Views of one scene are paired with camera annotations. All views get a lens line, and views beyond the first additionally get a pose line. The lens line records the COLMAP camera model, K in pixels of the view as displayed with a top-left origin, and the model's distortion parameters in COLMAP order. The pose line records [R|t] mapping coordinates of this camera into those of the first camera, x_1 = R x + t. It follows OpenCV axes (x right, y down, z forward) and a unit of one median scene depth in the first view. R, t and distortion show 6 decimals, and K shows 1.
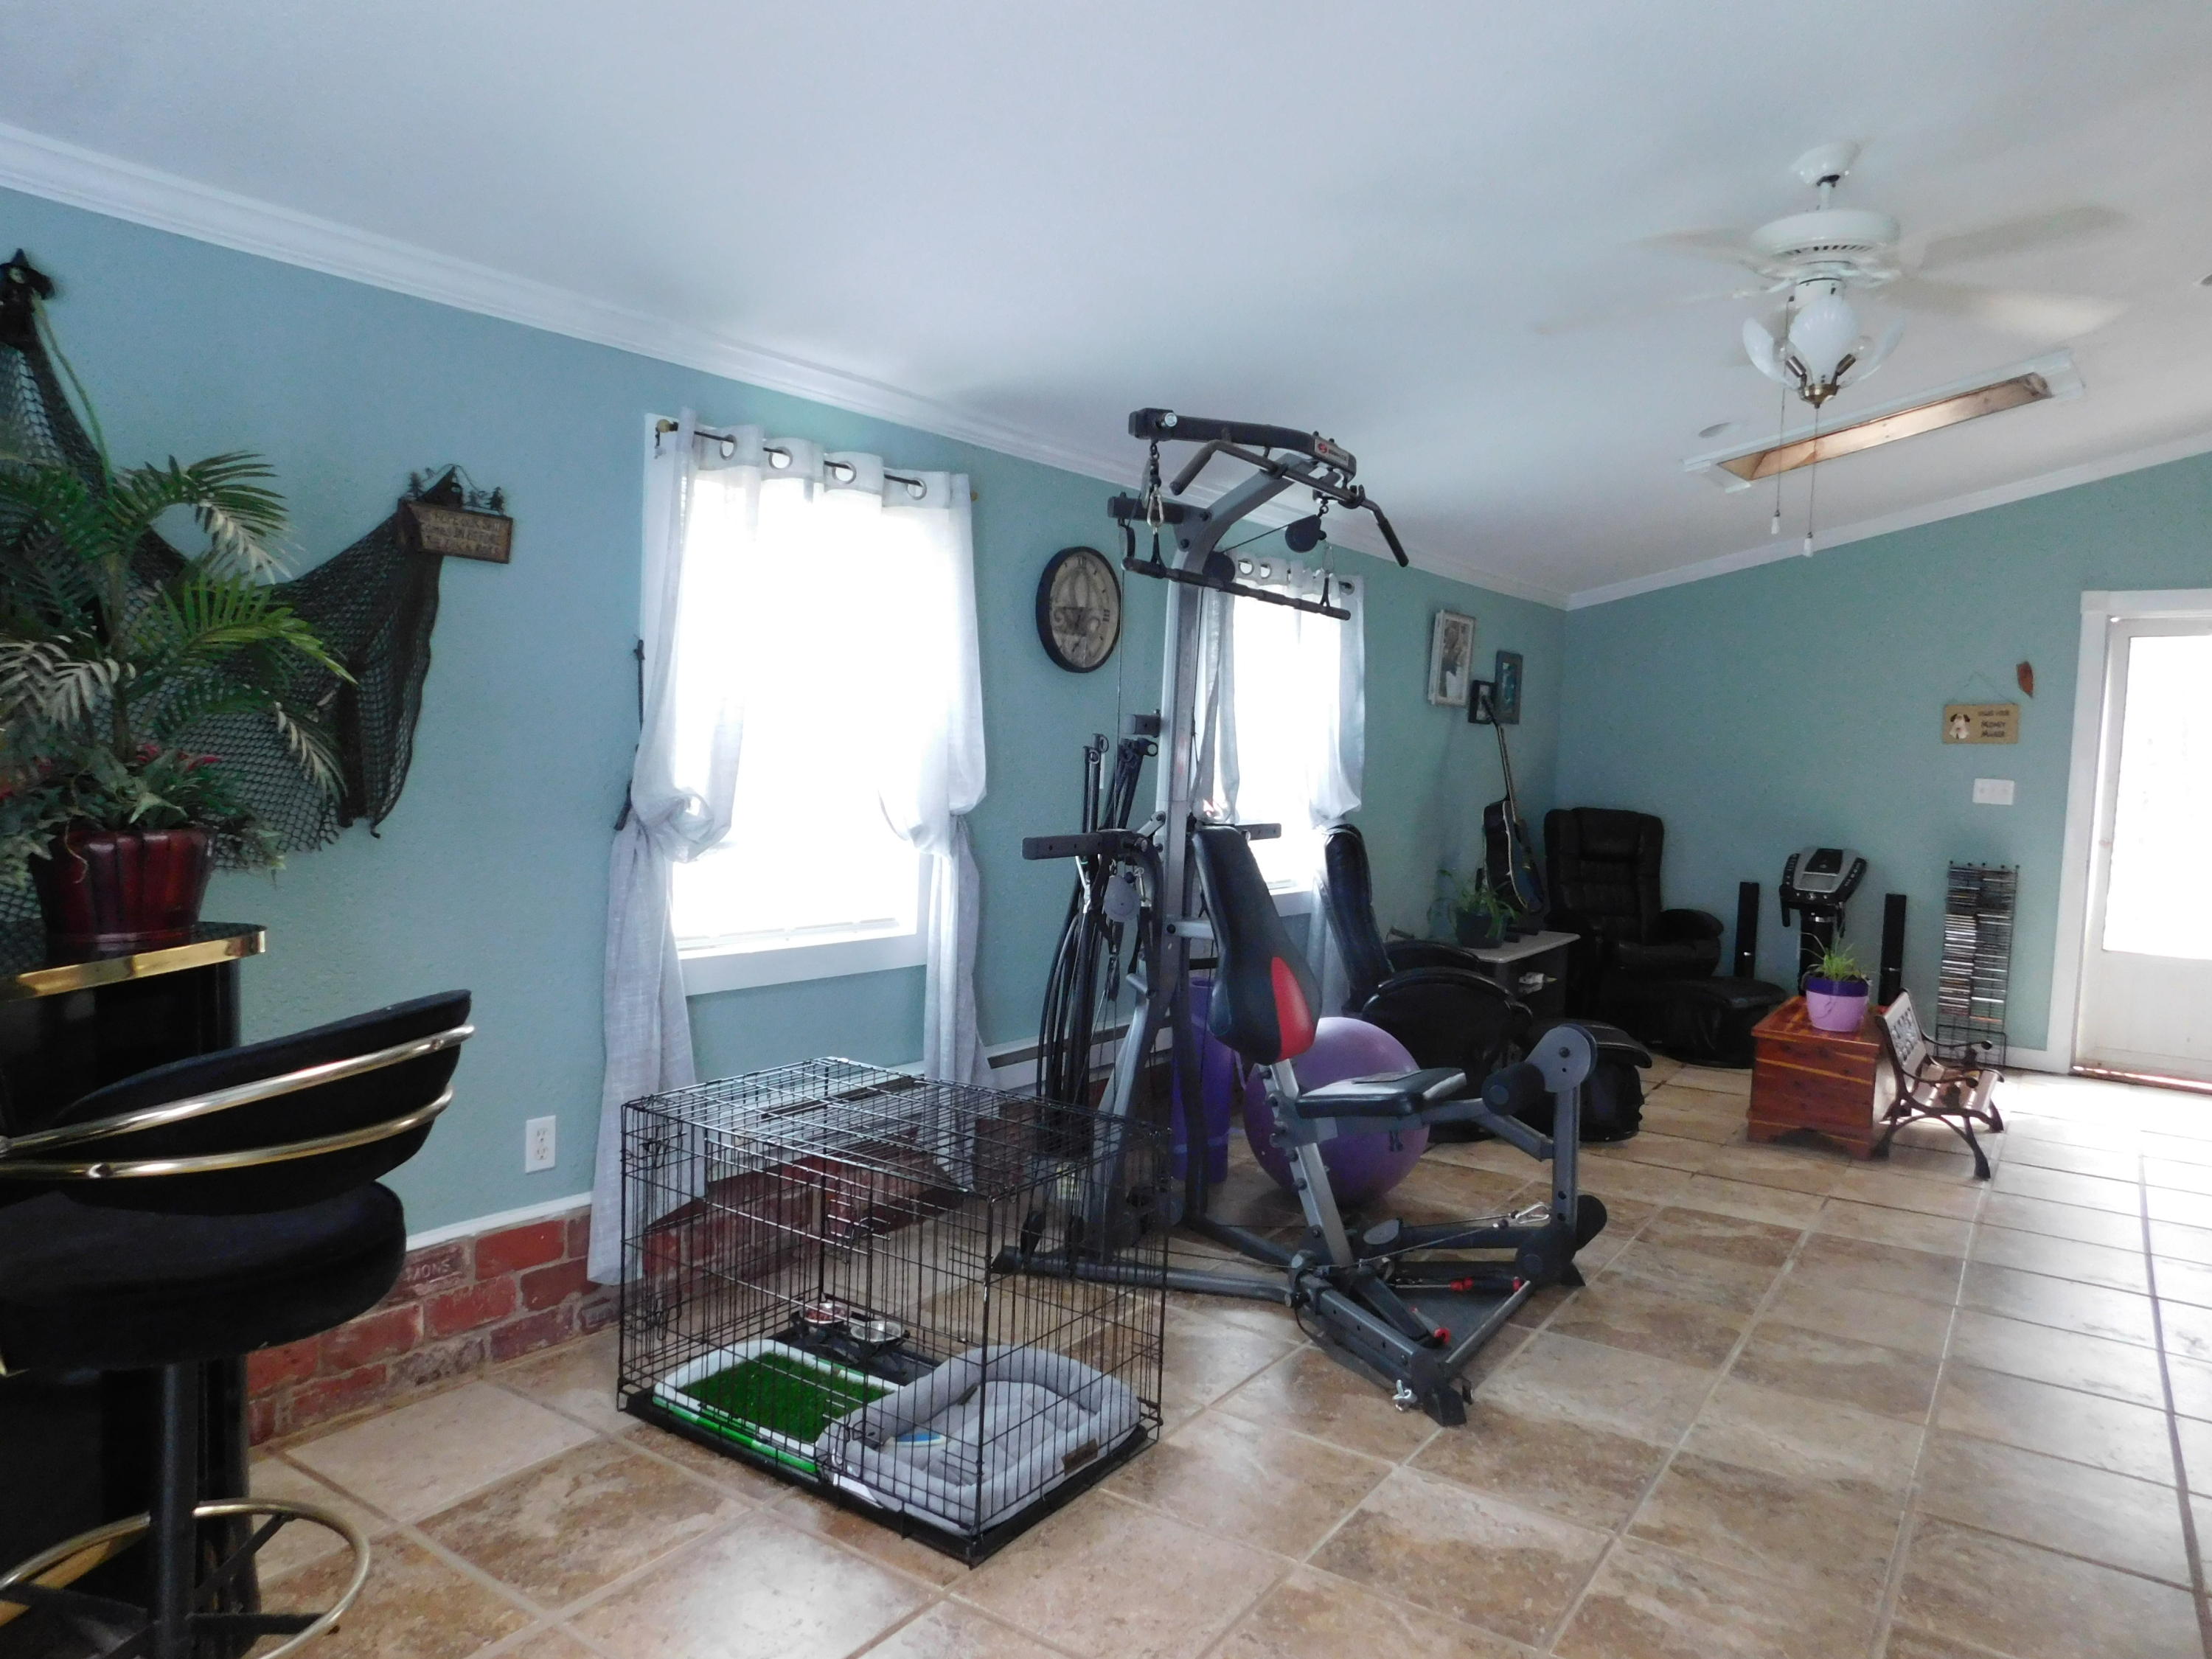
lens RADIAL K [[1469.6, 0, 1114.8], [0, 1469.6, 828.6], [0, 0, 1]] dist [-0.080725, 0.073319]
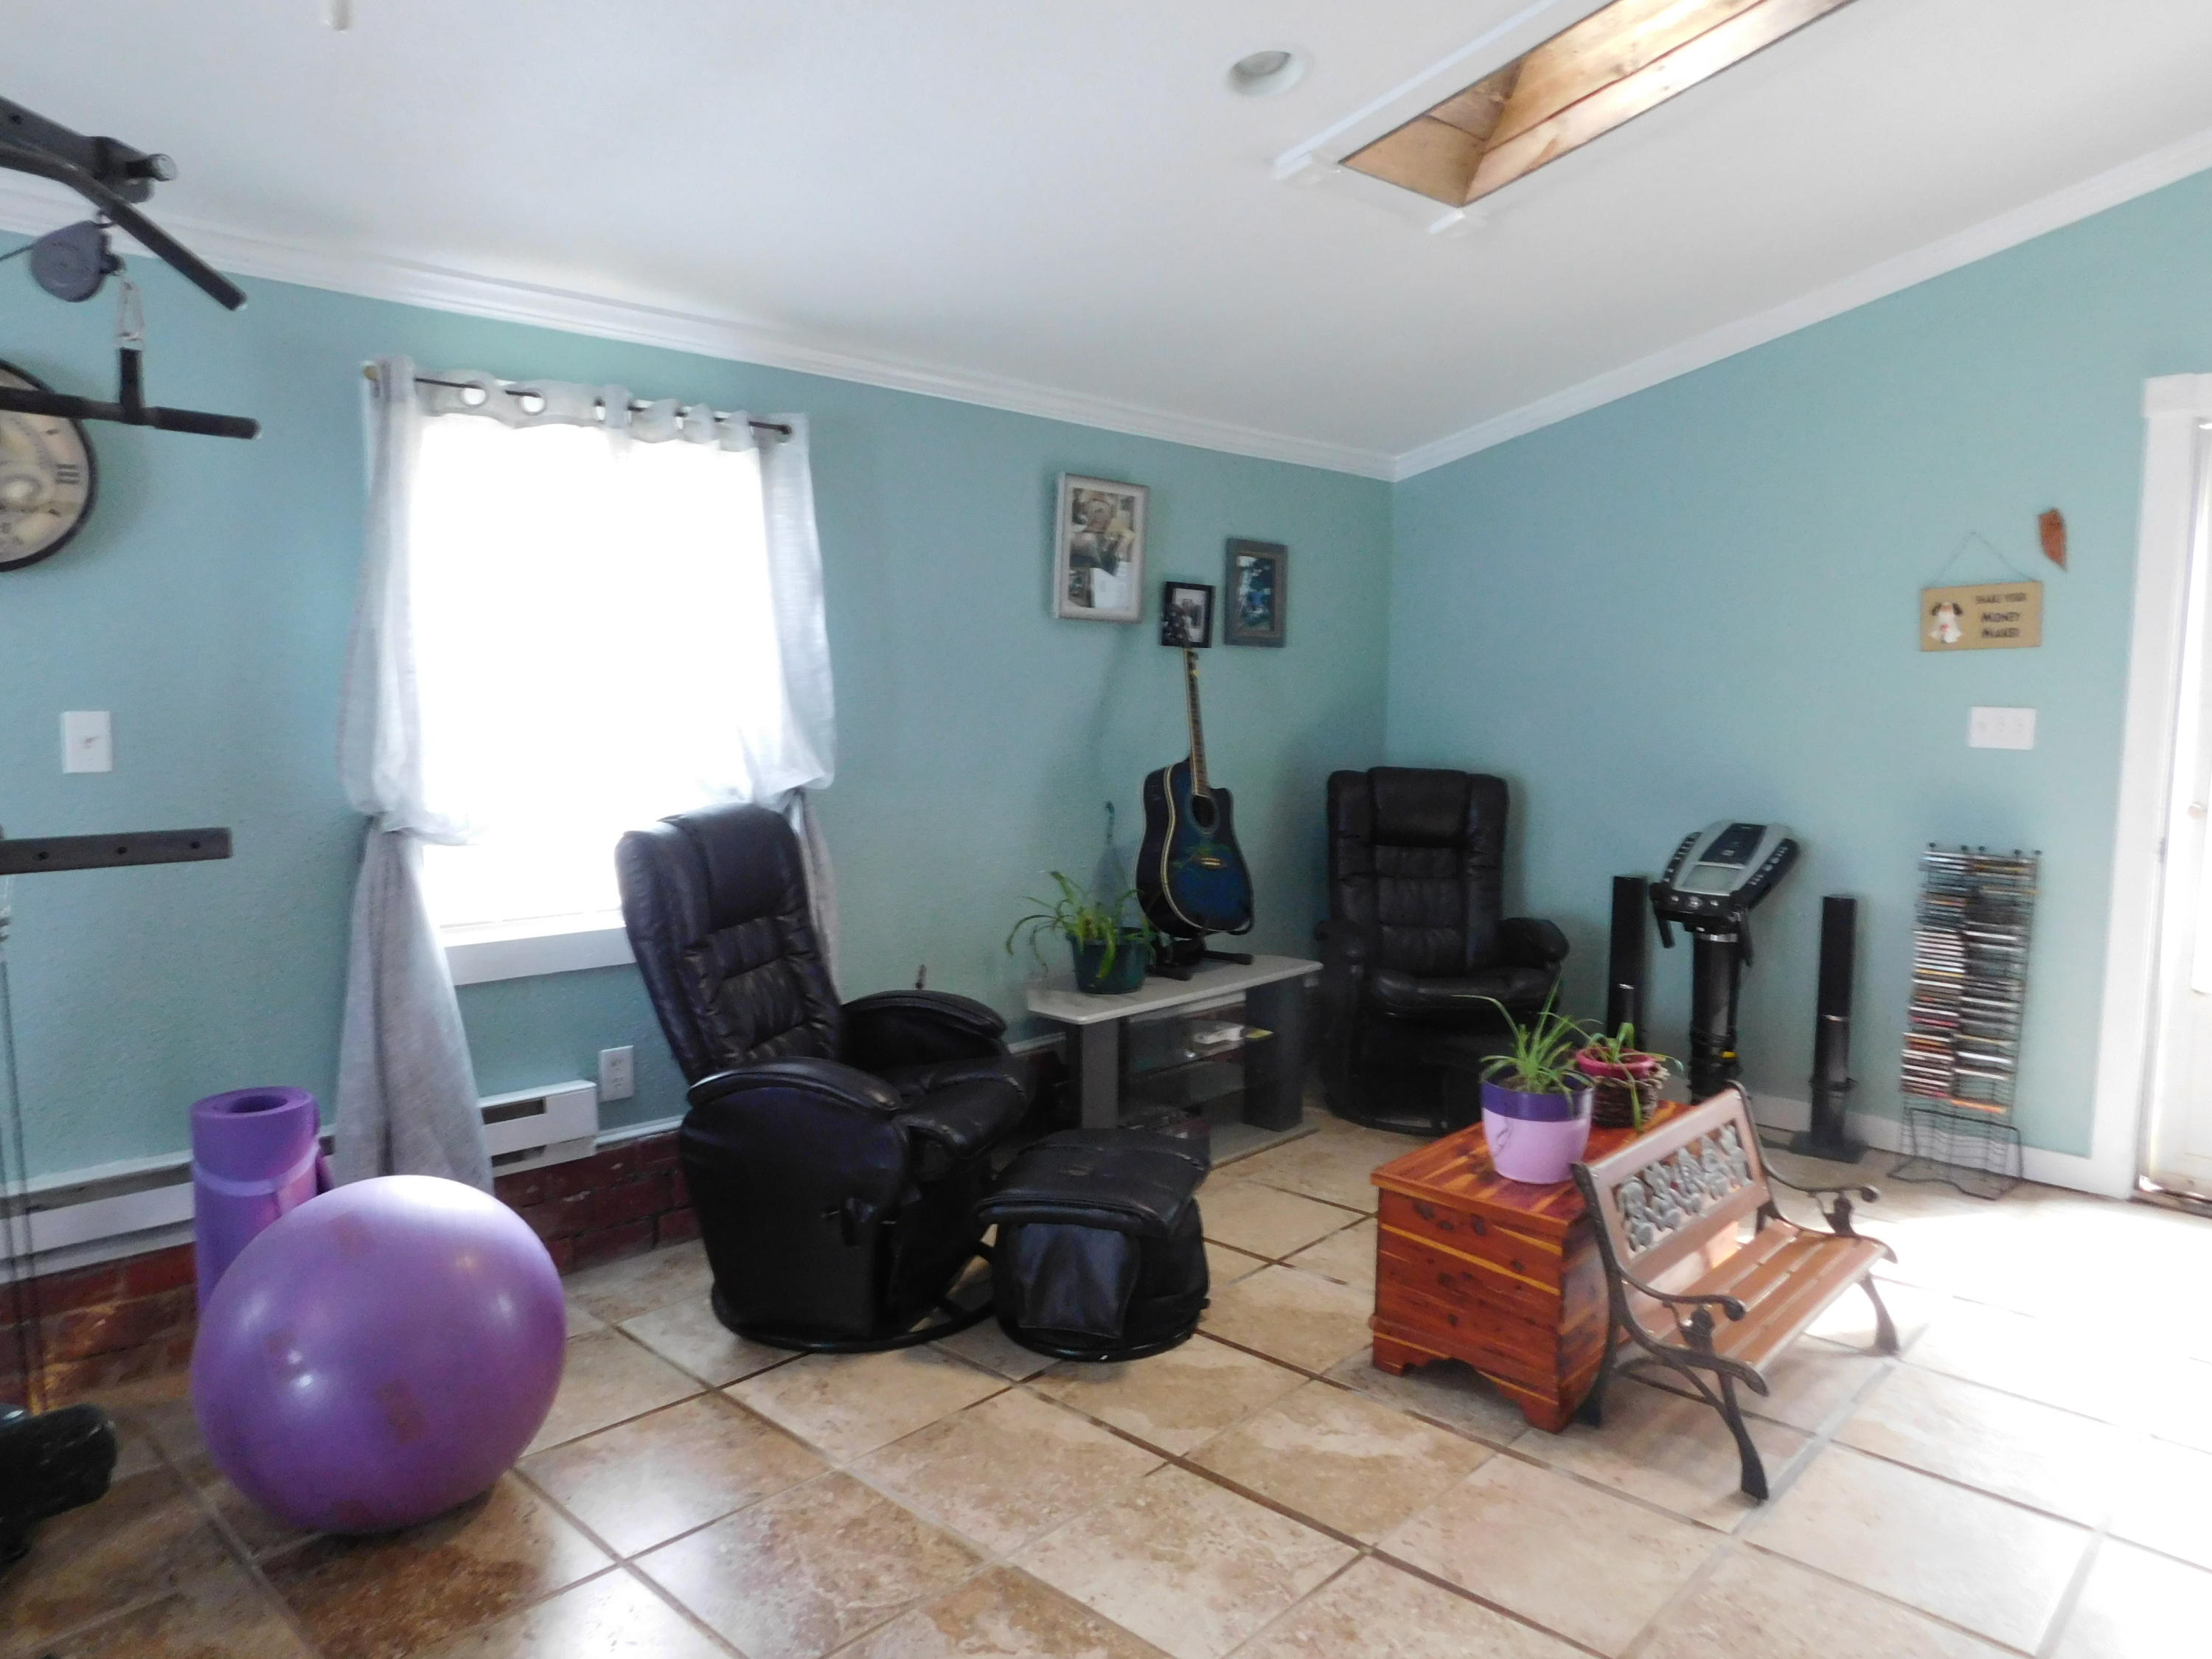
lens RADIAL K [[1469.6, 0, 1114.8], [0, 1469.6, 828.6], [0, 0, 1]] dist [-0.080725, 0.073319]
pose [[0.987089, -0.016069, -0.159365, 0.338030], [0.020629, 0.999423, 0.026996, -0.007499], [0.158840, -0.029935, 0.986850, 0.341931]]
